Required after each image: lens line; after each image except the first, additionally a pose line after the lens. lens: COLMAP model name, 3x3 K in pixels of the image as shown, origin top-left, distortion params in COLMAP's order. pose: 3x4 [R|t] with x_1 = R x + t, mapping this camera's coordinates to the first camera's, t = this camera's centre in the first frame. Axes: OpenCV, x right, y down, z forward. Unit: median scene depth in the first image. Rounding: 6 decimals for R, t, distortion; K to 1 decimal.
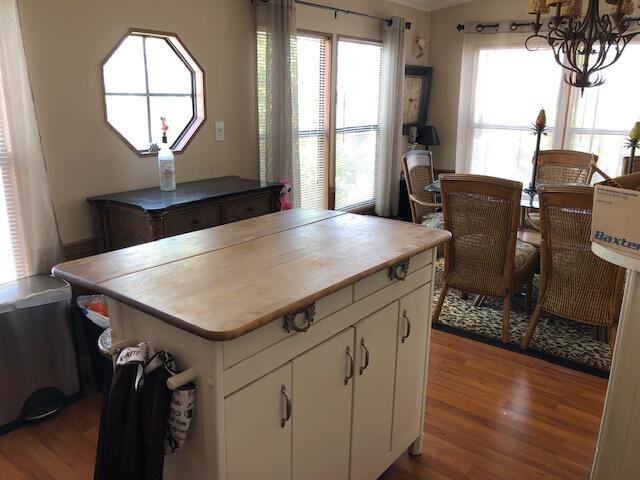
lens RADIAL K [[537.6, 0, 319.4], [0, 537.6, 242.4], [0, 0, 1]] dist [-0.008119, -0.010767]
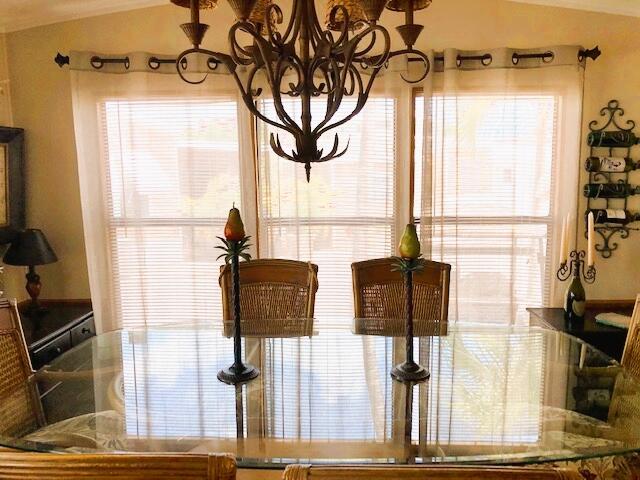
lens RADIAL K [[537.6, 0, 322.6], [0, 537.6, 239.3], [0, 0, 1]] dist [-0.008119, -0.010767]
pose [[0.822388, -0.106790, 0.558815, 0.156702], [0.174171, 0.982323, -0.068600, -0.128915], [-0.541611, 0.153745, 0.826450, 0.418320]]
